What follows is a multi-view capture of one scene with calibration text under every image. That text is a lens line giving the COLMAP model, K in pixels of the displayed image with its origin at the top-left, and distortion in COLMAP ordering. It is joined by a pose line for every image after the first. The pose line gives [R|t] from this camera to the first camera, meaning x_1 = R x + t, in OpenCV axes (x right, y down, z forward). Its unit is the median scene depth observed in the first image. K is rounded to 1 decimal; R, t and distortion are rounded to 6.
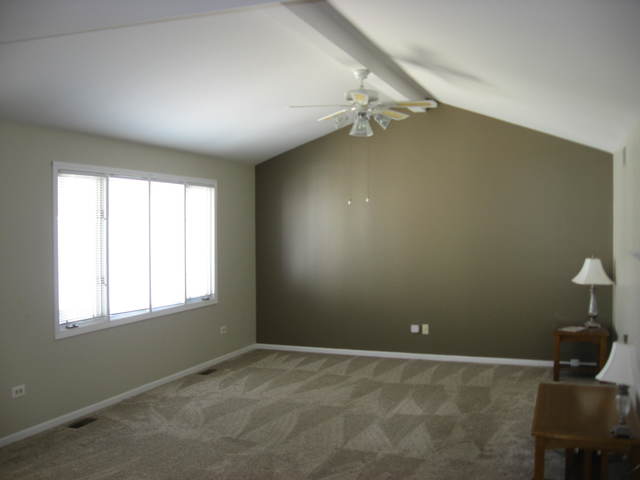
lens RADIAL K [[662.2, 0, 322.0], [0, 662.2, 237.5], [0, 0, 1]] dist [-0.121576, 0.000000]
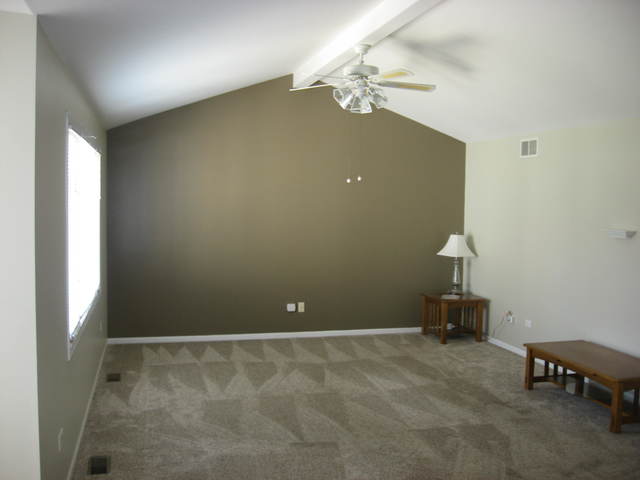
lens RADIAL K [[662.2, 0, 319.7], [0, 662.2, 241.3], [0, 0, 1]] dist [-0.121576, 0.000000]
pose [[0.818157, -0.022567, 0.574551, -0.555239], [-0.003546, 0.999013, 0.044287, -0.007528], [-0.574983, -0.038271, 0.817269, 0.234080]]
